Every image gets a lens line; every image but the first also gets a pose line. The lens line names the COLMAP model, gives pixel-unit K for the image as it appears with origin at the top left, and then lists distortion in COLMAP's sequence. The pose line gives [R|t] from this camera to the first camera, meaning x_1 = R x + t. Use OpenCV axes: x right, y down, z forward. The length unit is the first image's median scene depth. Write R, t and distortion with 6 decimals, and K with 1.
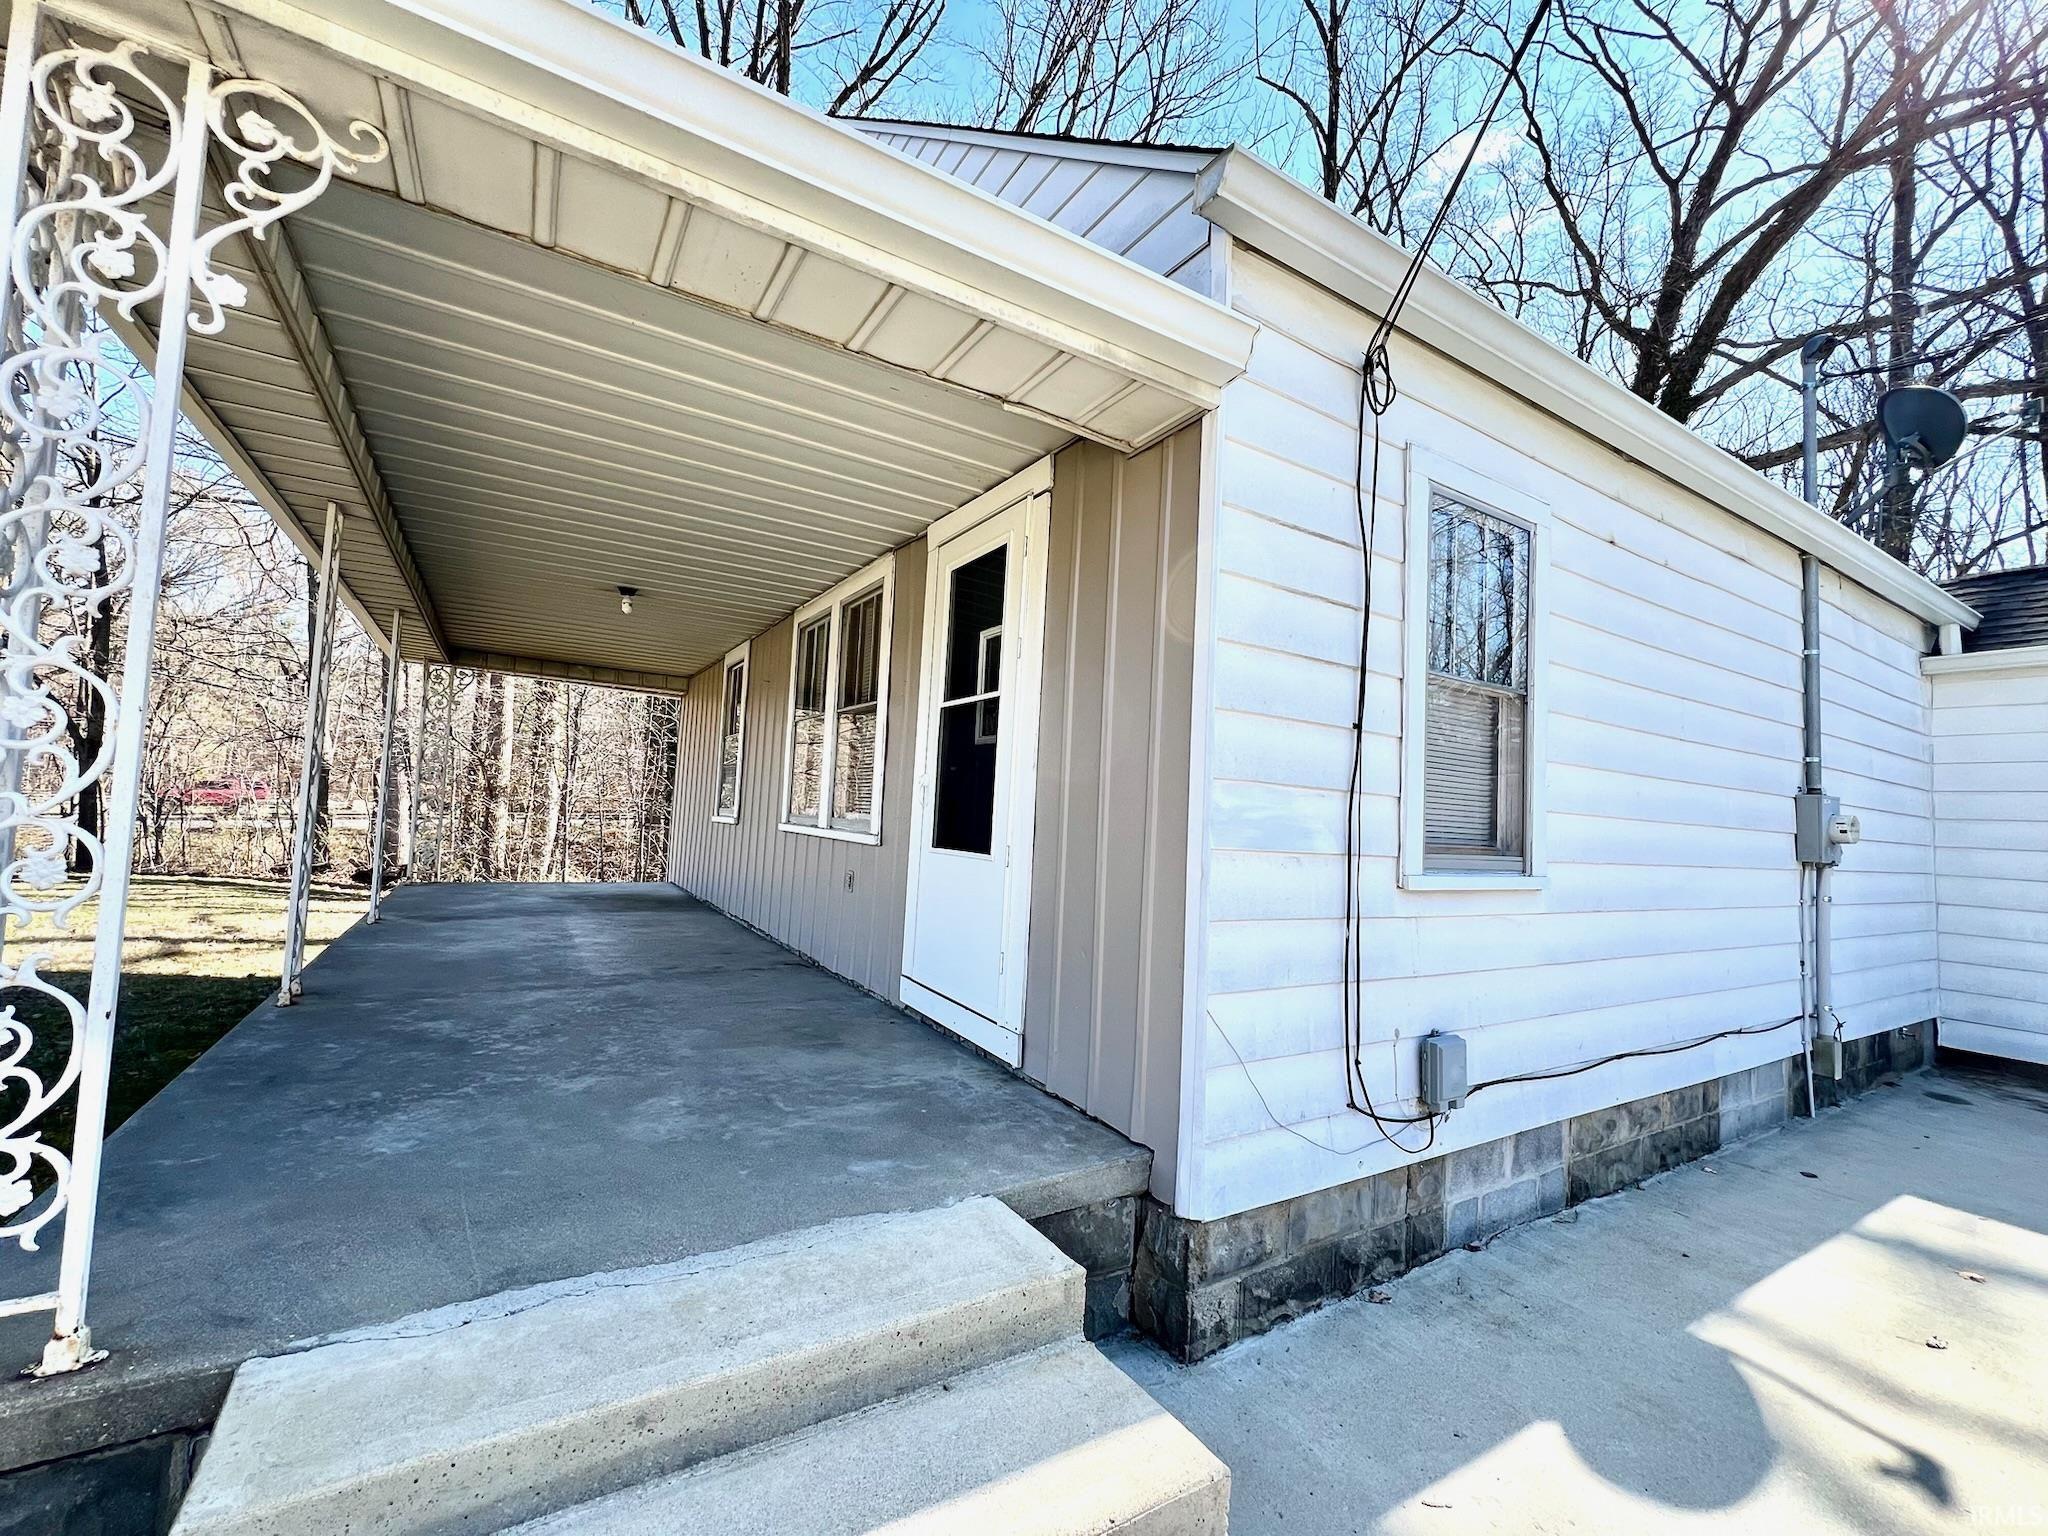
lens RADIAL K [[825.6, 0, 1017.6], [0, 825.6, 768.2], [0, 0, 1]] dist [-0.002017, 0.000223]
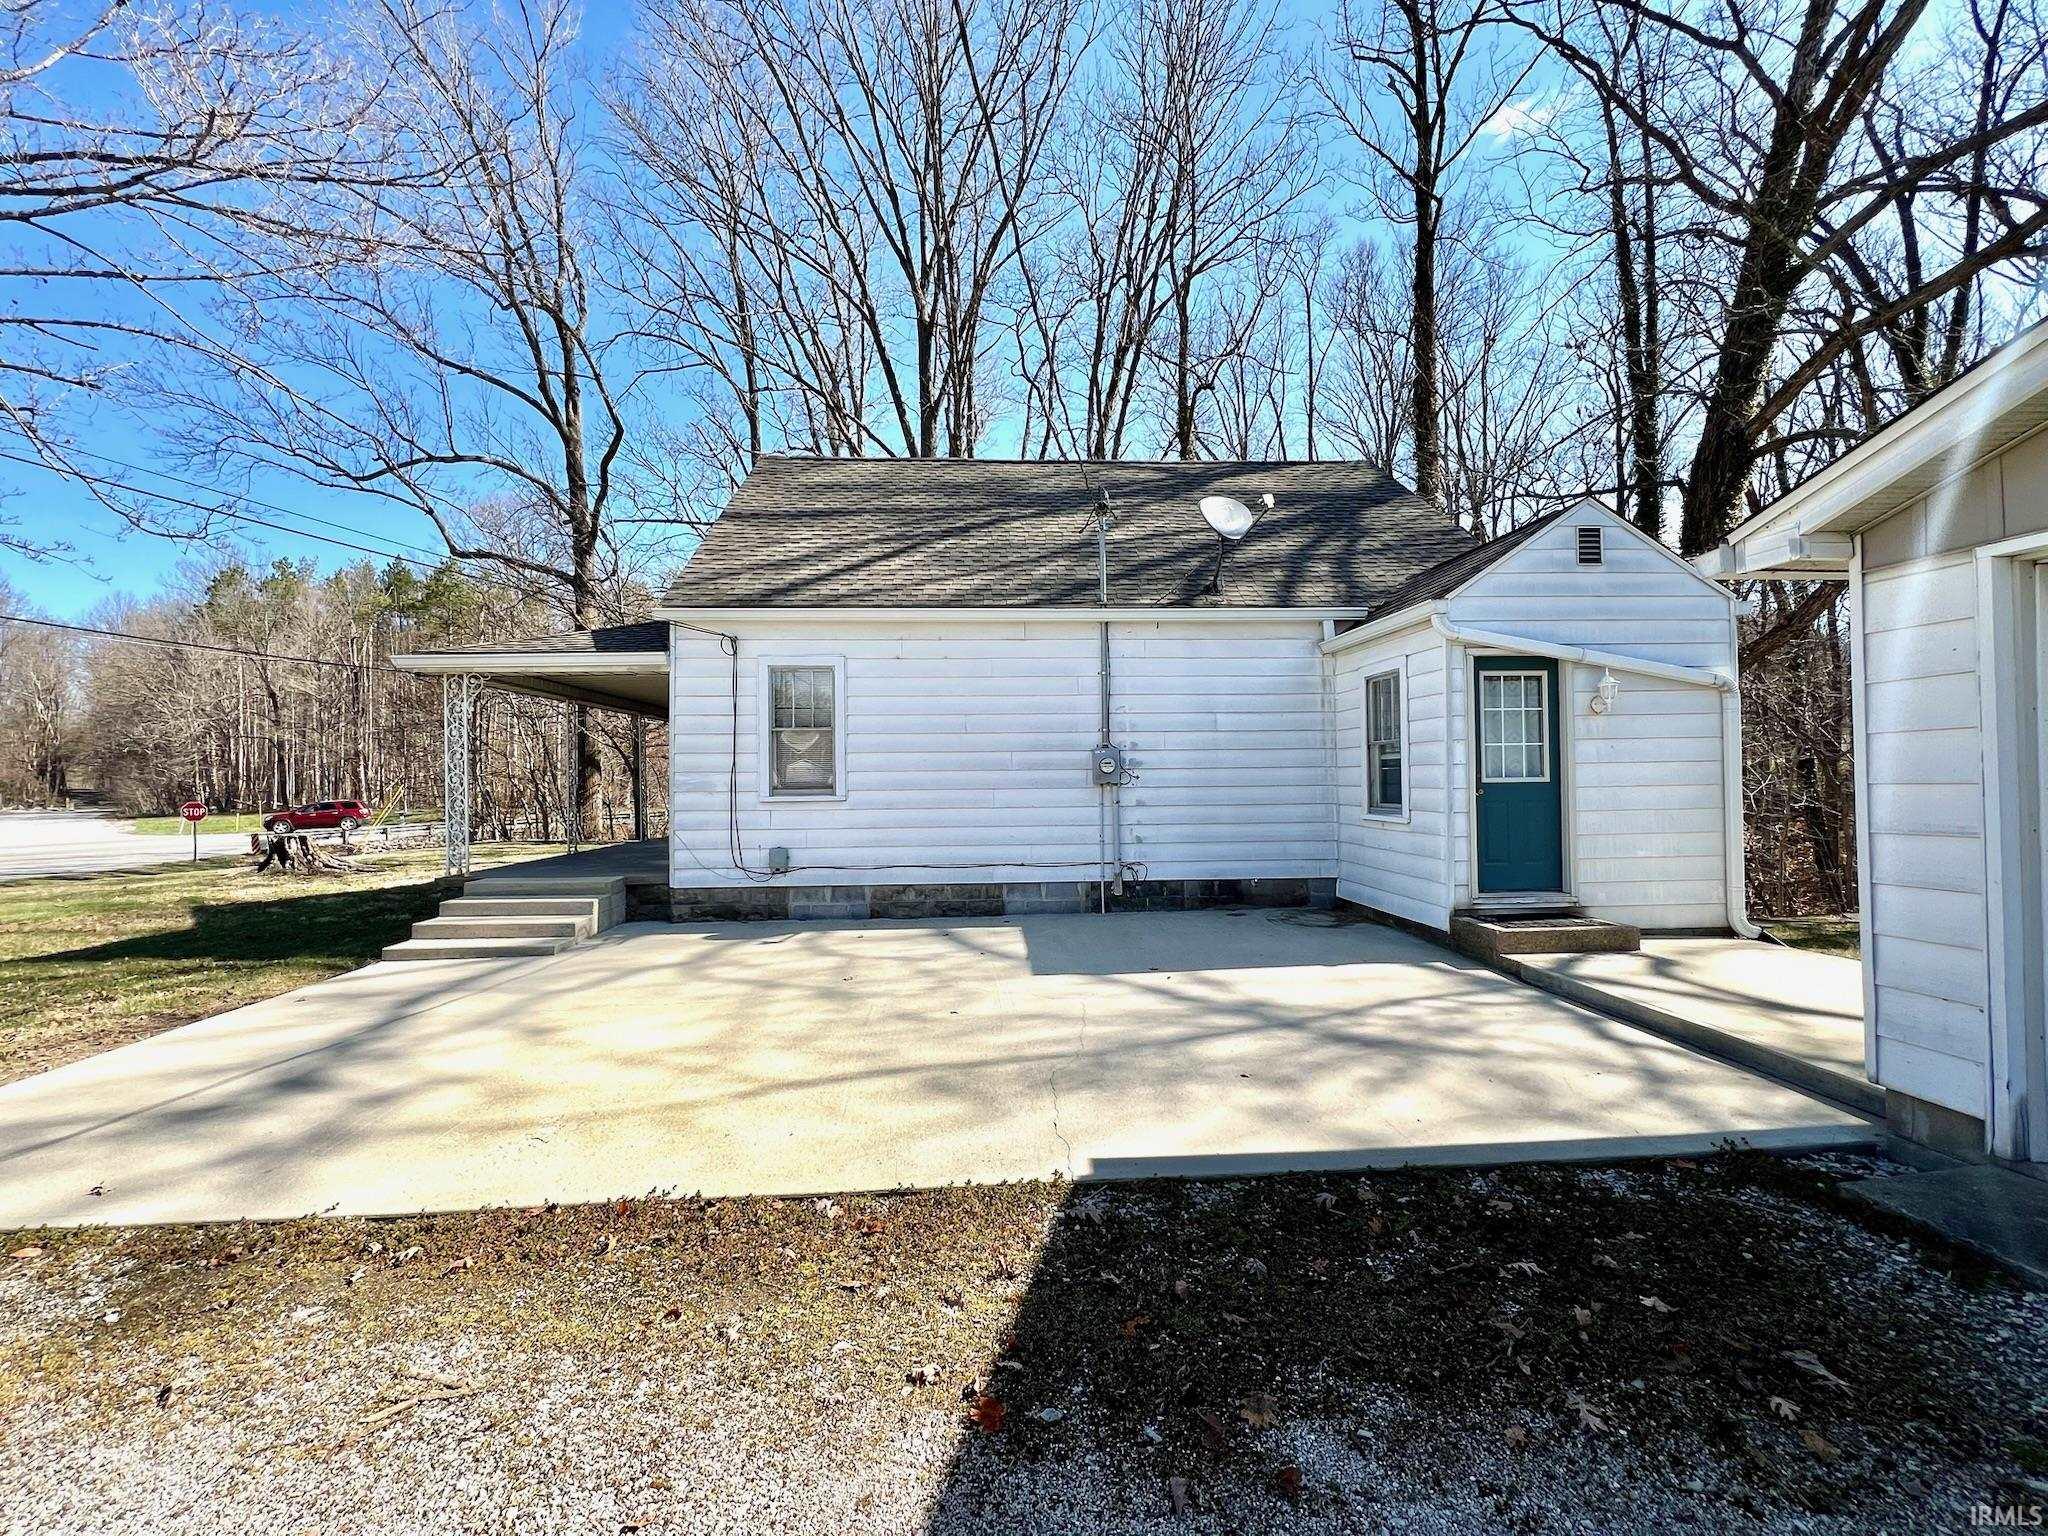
lens RADIAL K [[825.6, 0, 1017.6], [0, 825.6, 768.2], [0, 0, 1]] dist [-0.002017, 0.000223]
pose [[0.876450, -0.066734, -0.476845, 2.277251], [0.082474, 0.996519, 0.012128, 0.053187], [0.474376, -0.049957, 0.878904, -1.031162]]
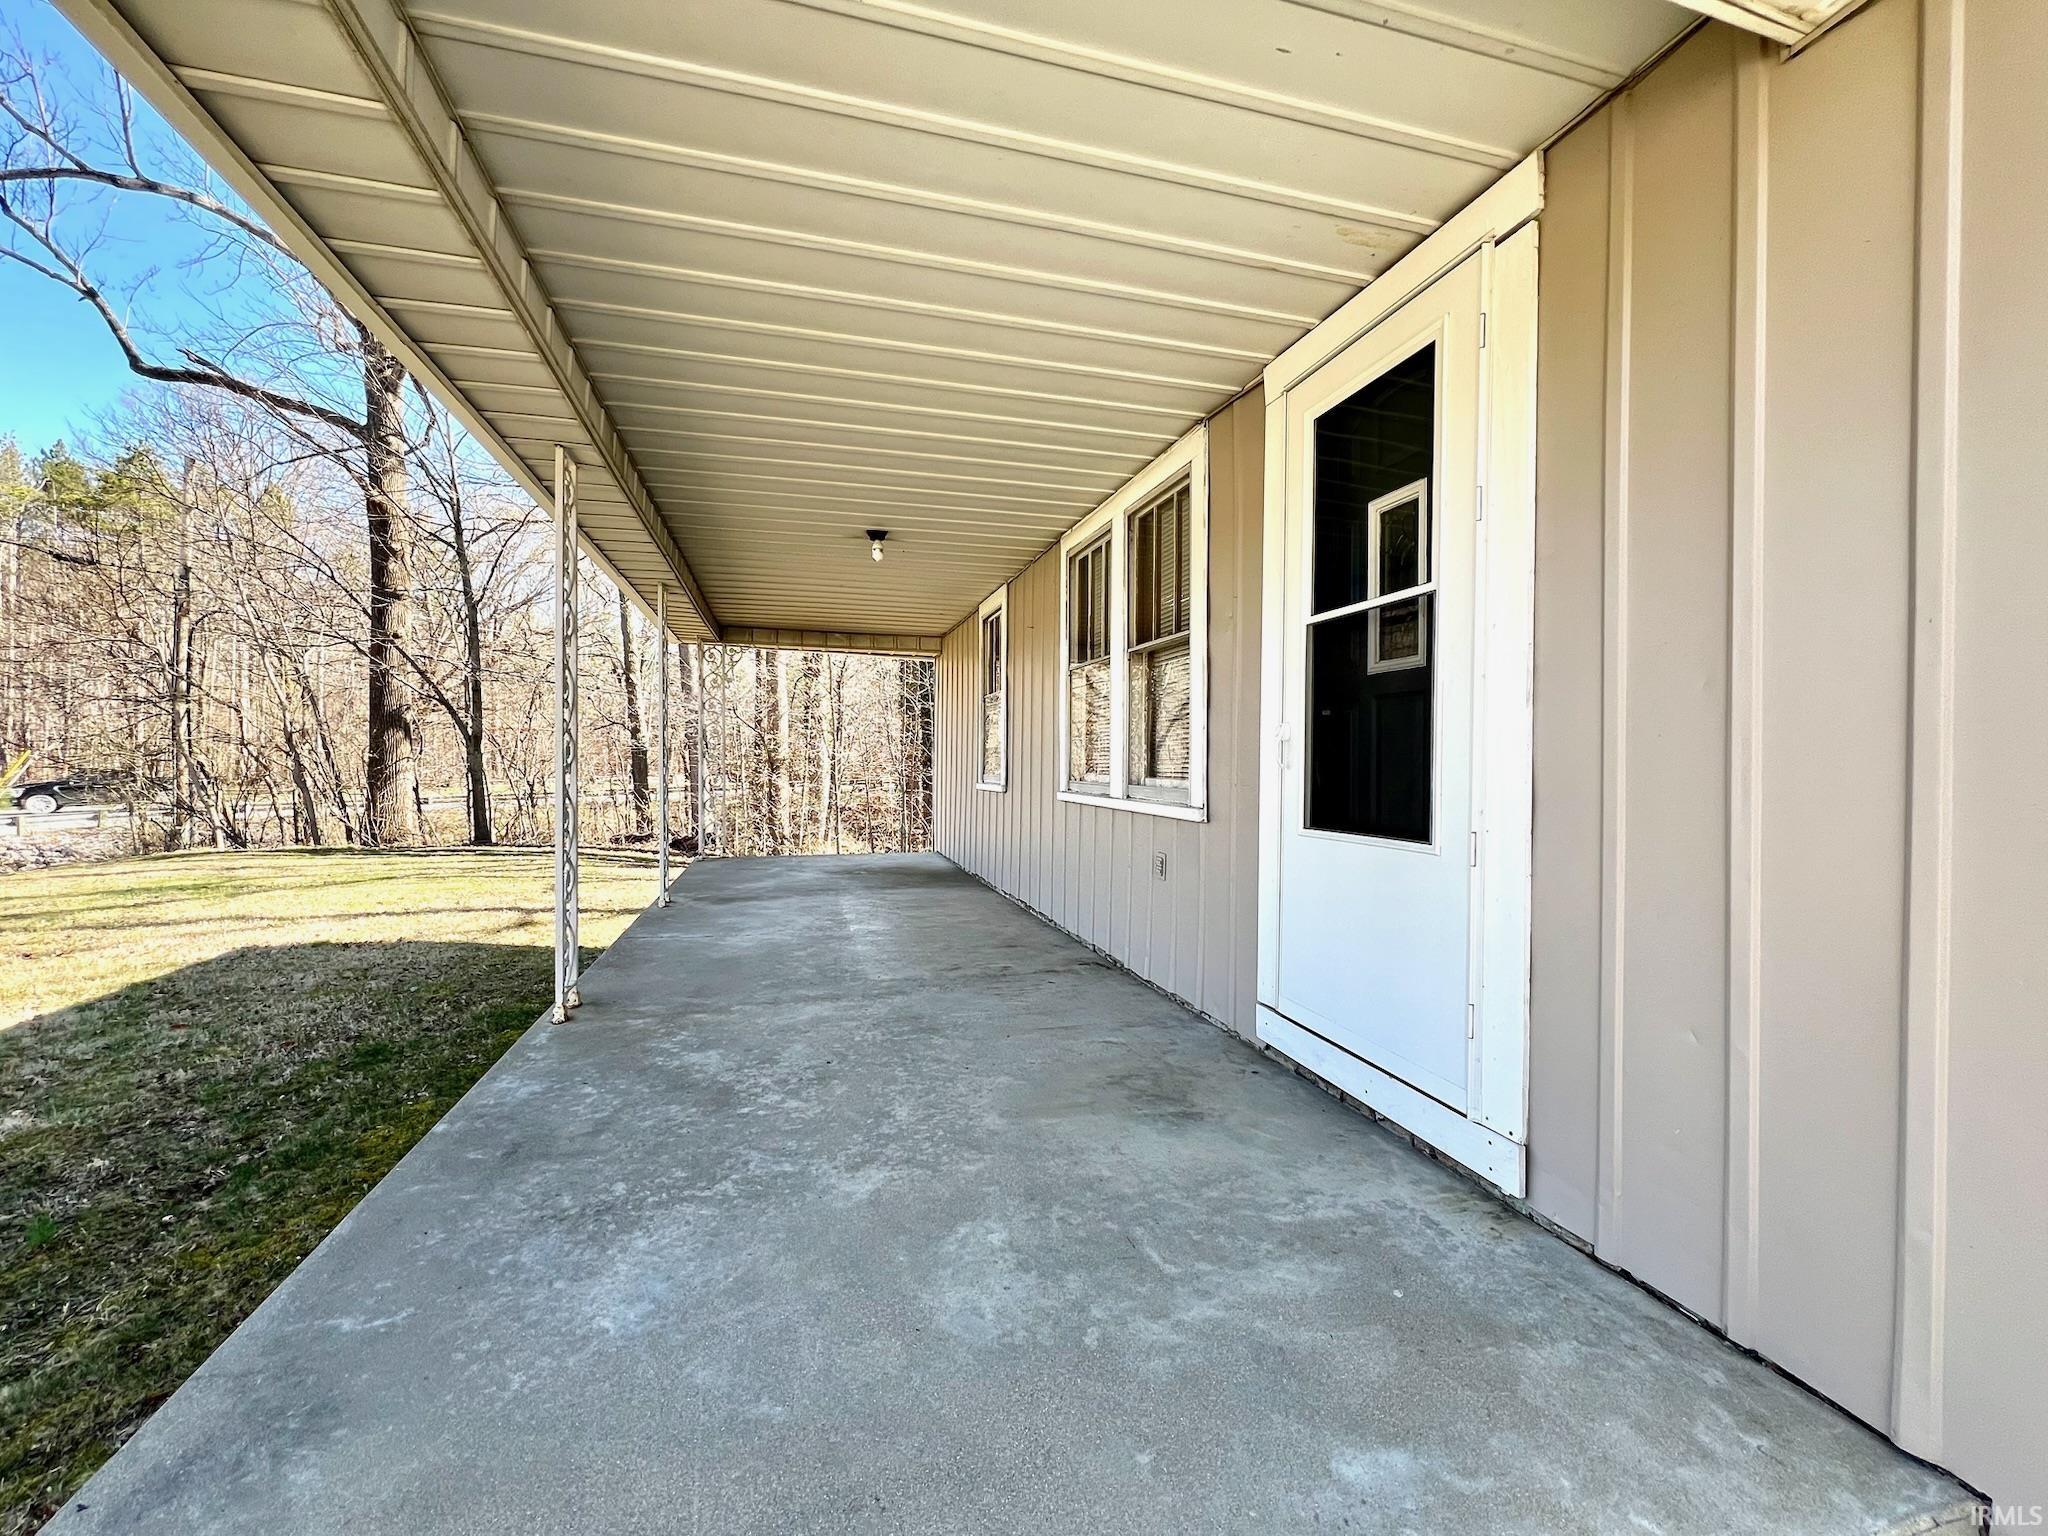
lens RADIAL K [[825.6, 0, 1017.6], [0, 825.6, 768.2], [0, 0, 1]] dist [-0.002017, 0.000223]
pose [[0.958643, -0.041453, -0.281577, -0.132507], [0.057354, 0.997177, 0.048463, -0.001556], [0.278773, -0.062608, 0.958314, 0.264754]]
